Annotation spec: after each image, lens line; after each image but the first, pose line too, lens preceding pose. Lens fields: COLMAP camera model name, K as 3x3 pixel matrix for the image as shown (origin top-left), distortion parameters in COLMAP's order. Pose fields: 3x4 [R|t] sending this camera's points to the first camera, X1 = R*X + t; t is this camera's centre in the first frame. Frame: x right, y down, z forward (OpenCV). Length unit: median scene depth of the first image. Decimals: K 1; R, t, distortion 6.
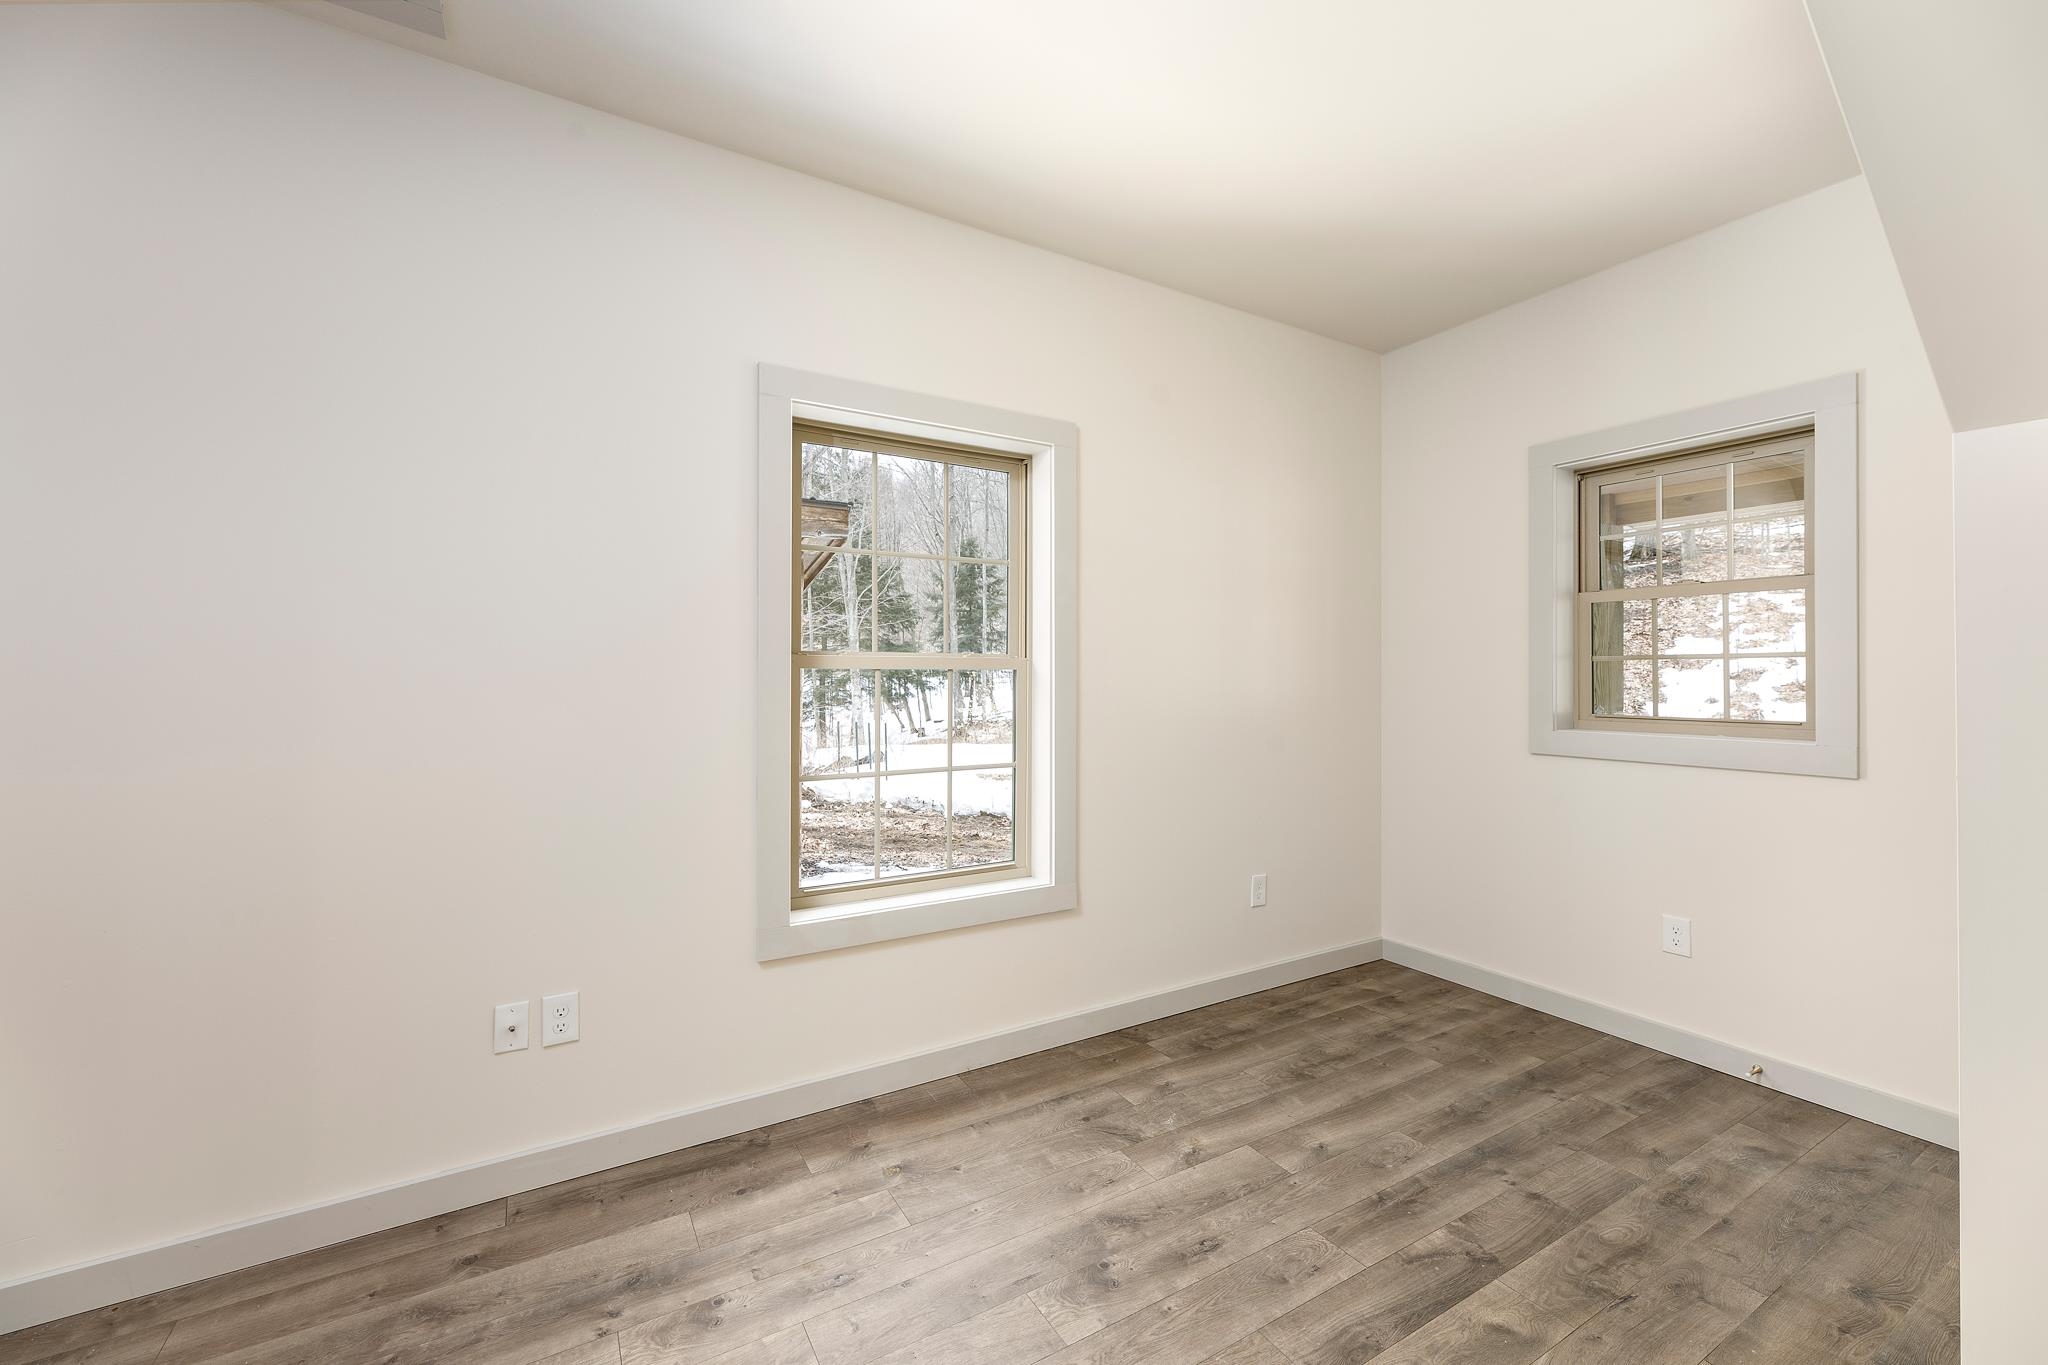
lens RADIAL K [[827.7, 0, 1023.8], [0, 827.7, 670.9], [0, 0, 1]] dist [0.001275, -0.000039]
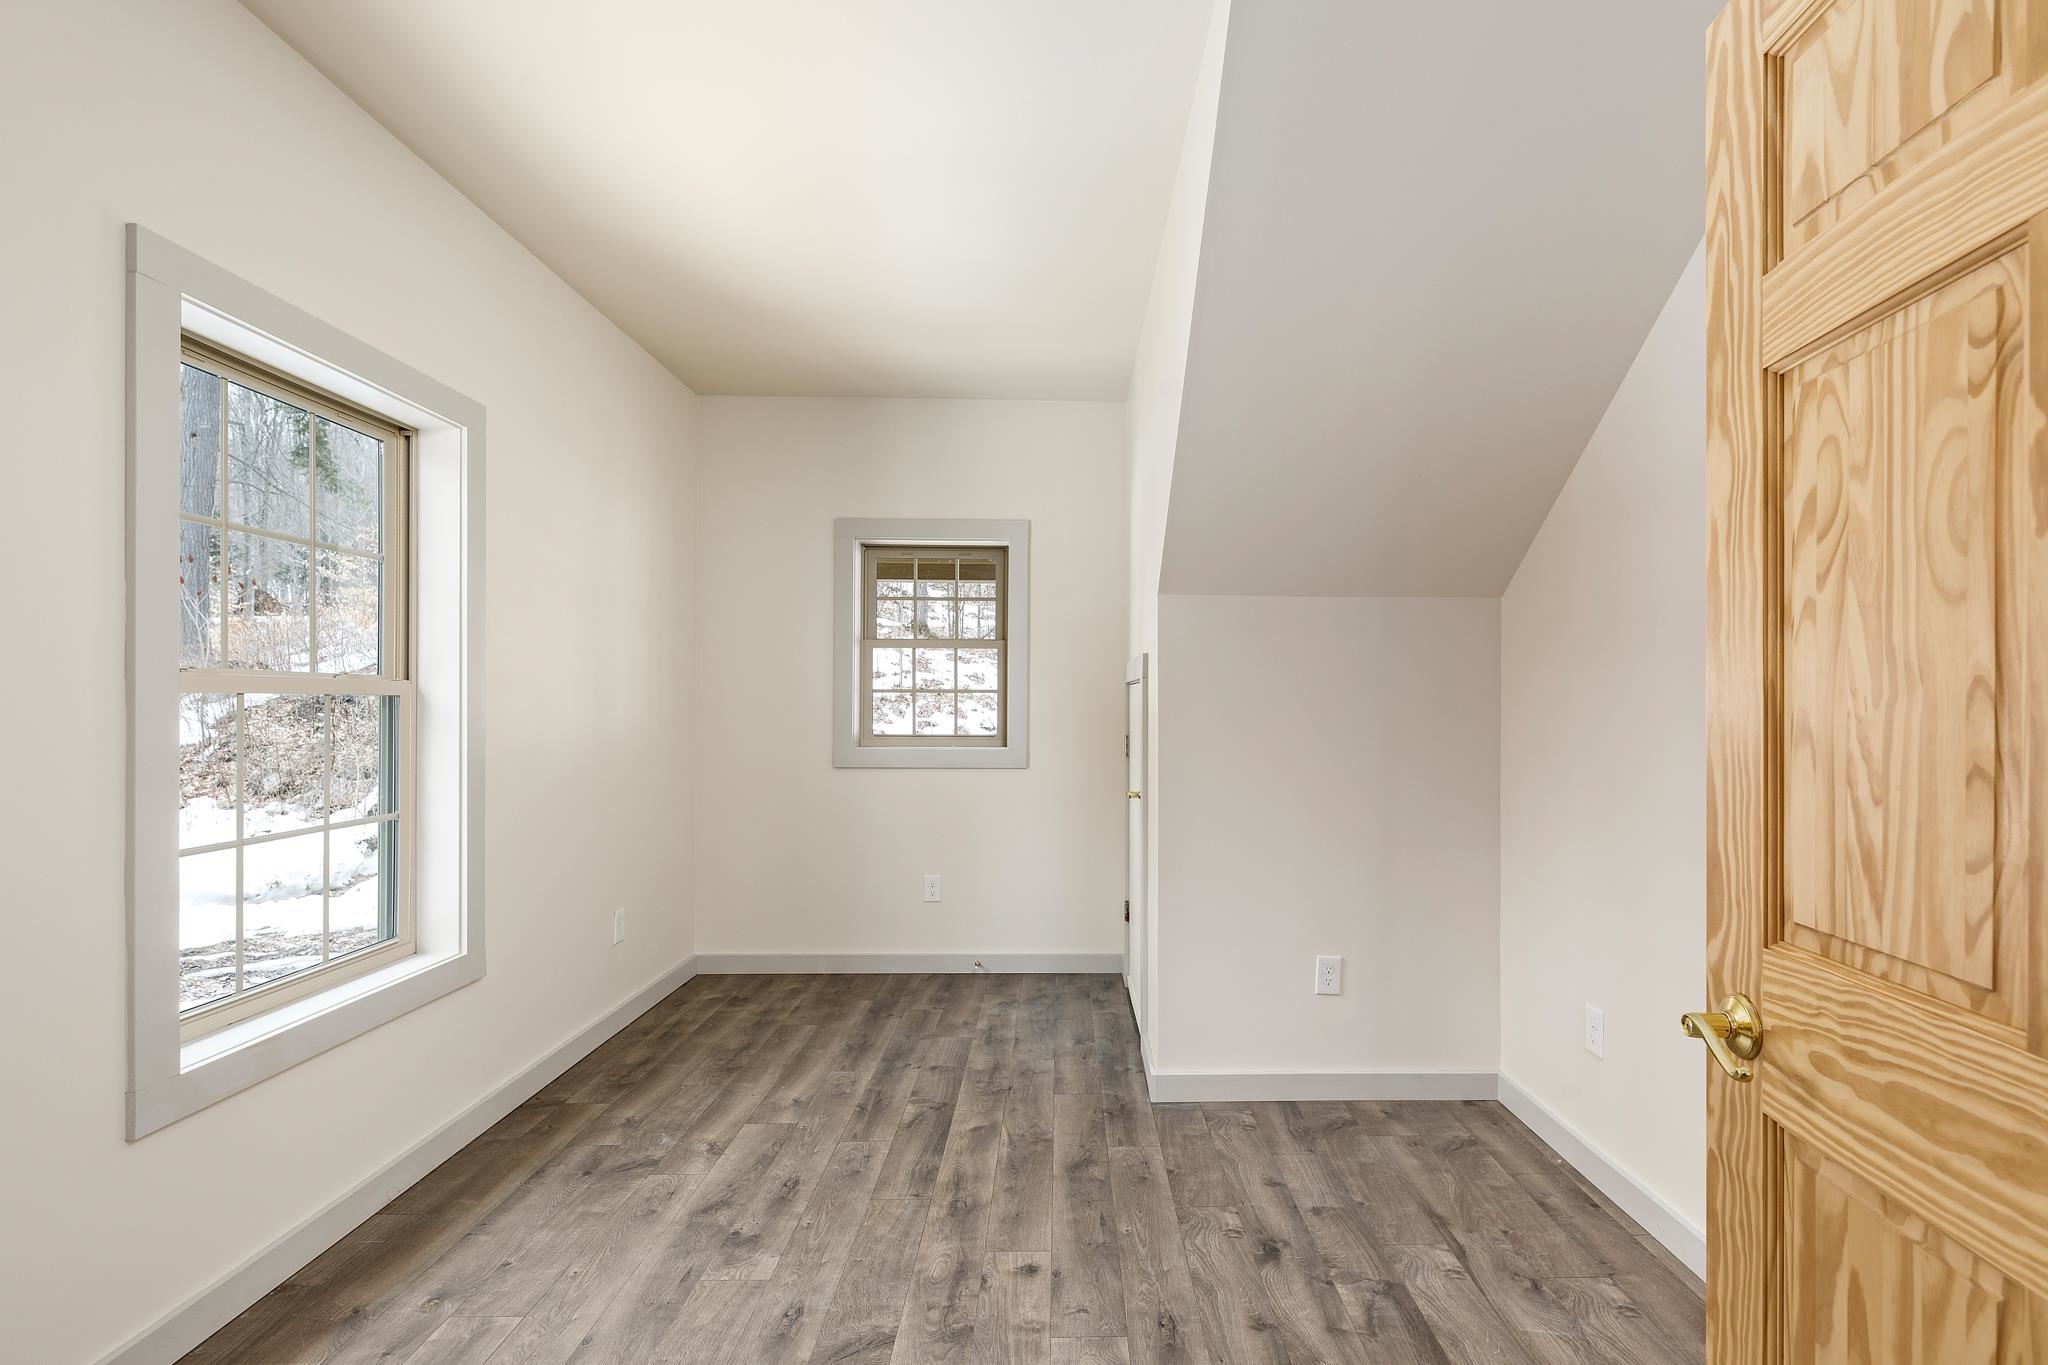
lens RADIAL K [[963.5, 0, 1093.5], [0, 963.5, 707.9], [0, 0, 1]] dist [0.000069, -0.000220]
pose [[0.475131, -0.000644, 0.879915, -0.639539], [-0.009392, 0.999939, 0.005803, -0.001153], [-0.879865, -0.011021, 0.475096, -0.025187]]
